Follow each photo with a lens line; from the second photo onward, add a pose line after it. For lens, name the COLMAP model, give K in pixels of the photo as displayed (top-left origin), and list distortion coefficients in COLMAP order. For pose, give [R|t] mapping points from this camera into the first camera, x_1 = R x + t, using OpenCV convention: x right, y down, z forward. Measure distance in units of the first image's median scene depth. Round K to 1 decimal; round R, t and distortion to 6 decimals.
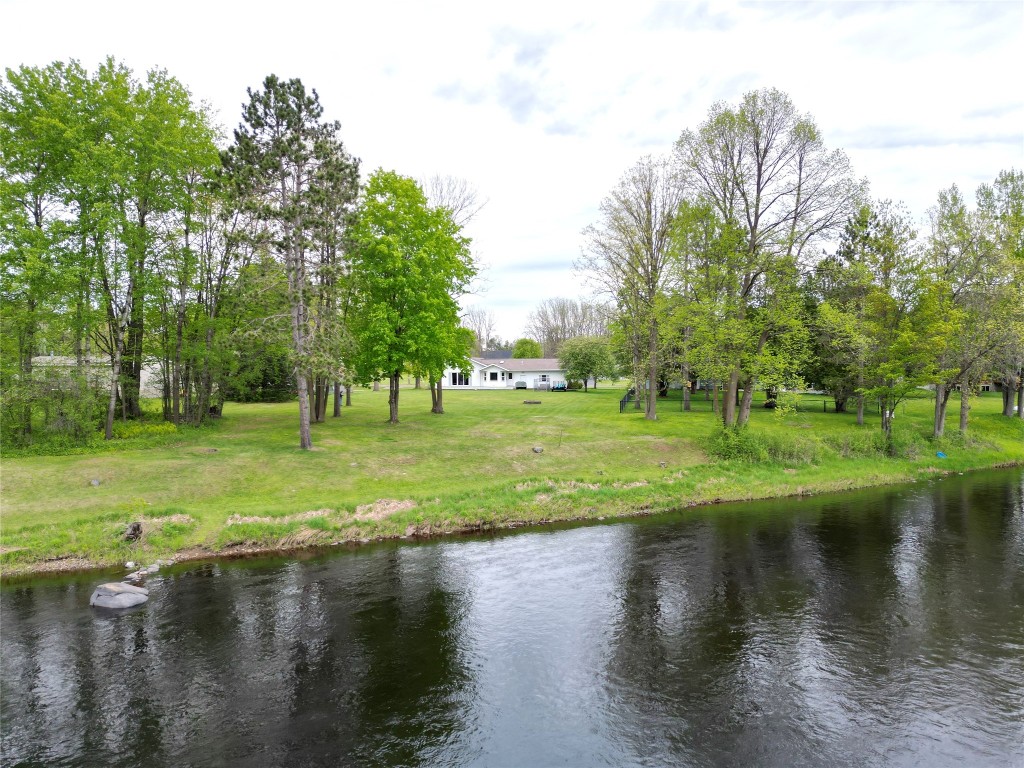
lens RADIAL K [[728.5, 0, 503.0], [0, 728.5, 382.6], [0, 0, 1]] dist [0.083038, -0.078312]
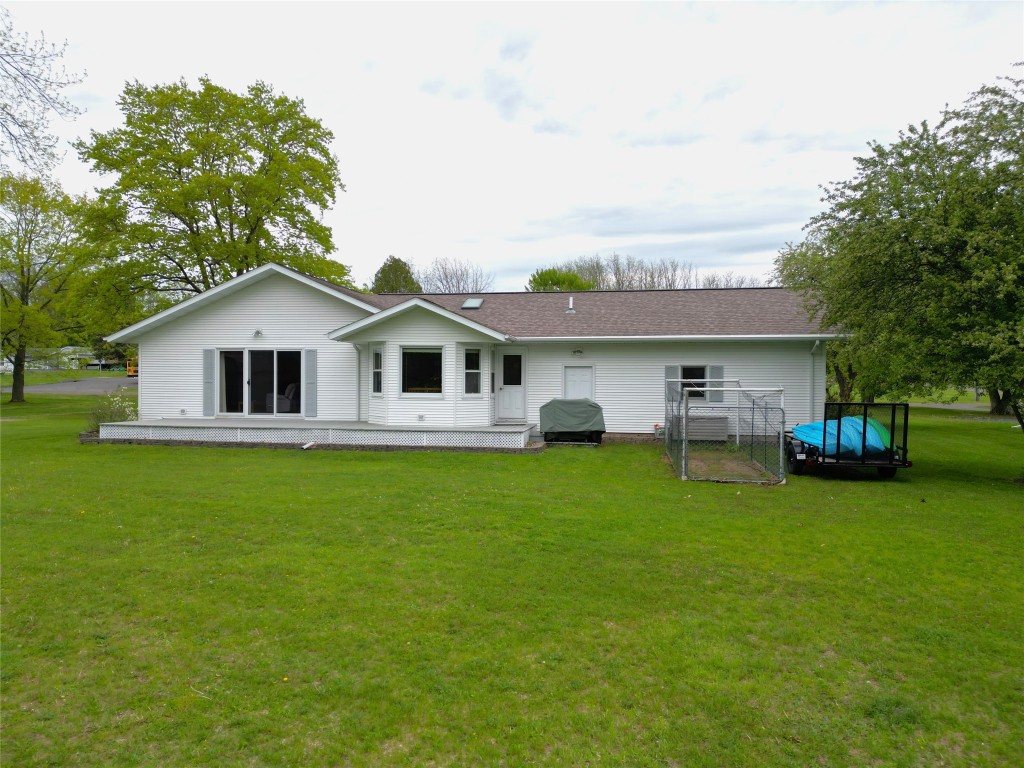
lens RADIAL K [[728.5, 0, 503.0], [0, 728.5, 382.6], [0, 0, 1]] dist [0.083038, -0.078312]
pose [[0.999739, 0.008273, 0.021280, 0.007916], [-0.008082, 0.999926, -0.009066, -0.008420], [-0.021354, 0.008891, 0.999732, 1.702436]]
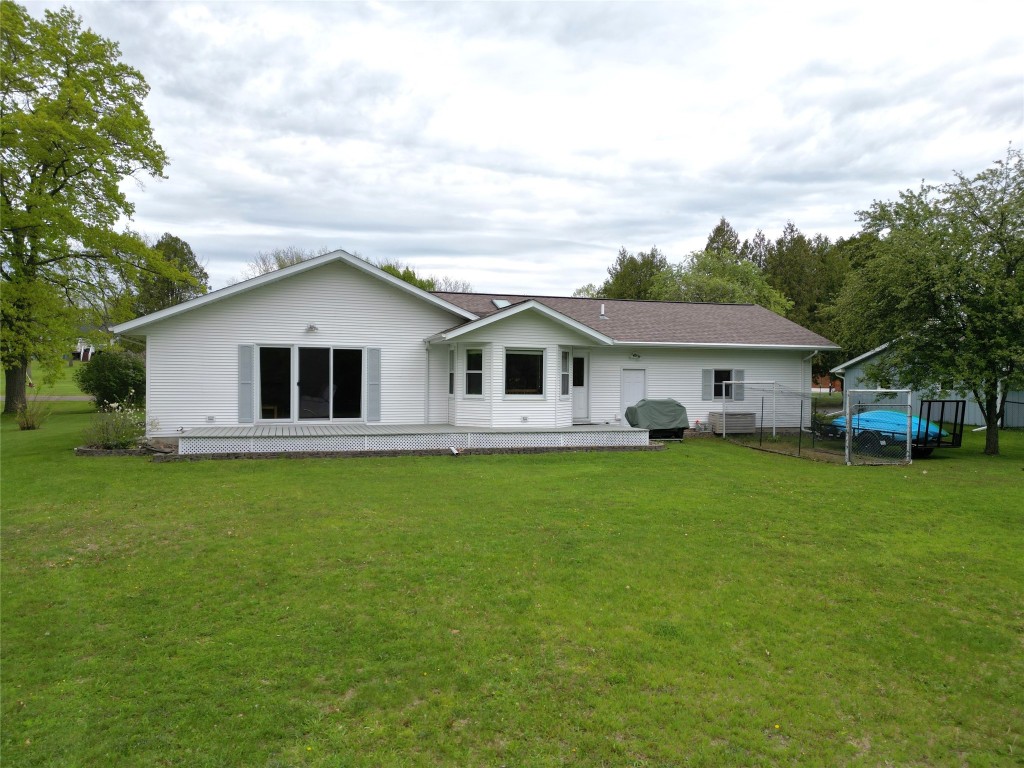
lens RADIAL K [[728.5, 0, 503.0], [0, 728.5, 382.6], [0, 0, 1]] dist [0.083038, -0.078312]
pose [[0.879735, 0.007287, 0.475408, -0.219189], [-0.004579, 0.999966, -0.006855, -0.009796], [-0.475442, 0.003854, 0.879739, 1.753584]]
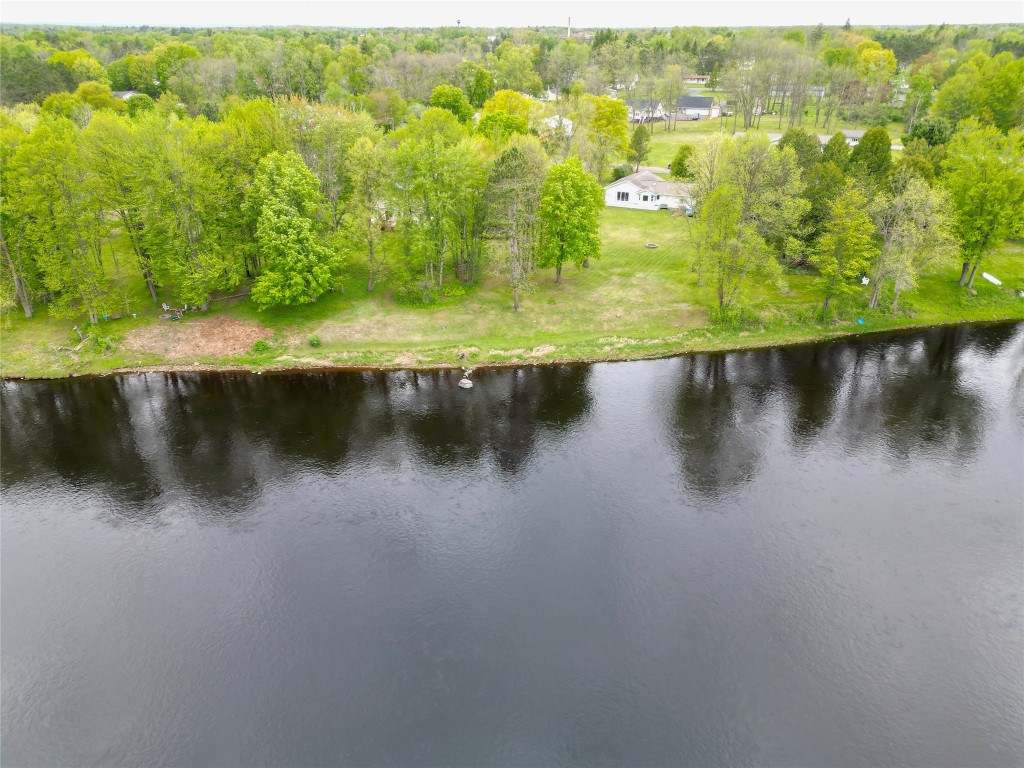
lens RADIAL K [[728.5, 0, 503.0], [0, 728.5, 382.6], [0, 0, 1]] dist [0.083038, -0.078312]
pose [[0.958044, 0.126942, -0.256978, 0.284473], [-0.006127, 0.905440, 0.424430, -0.609529], [0.286556, -0.405048, 0.868229, -1.009096]]
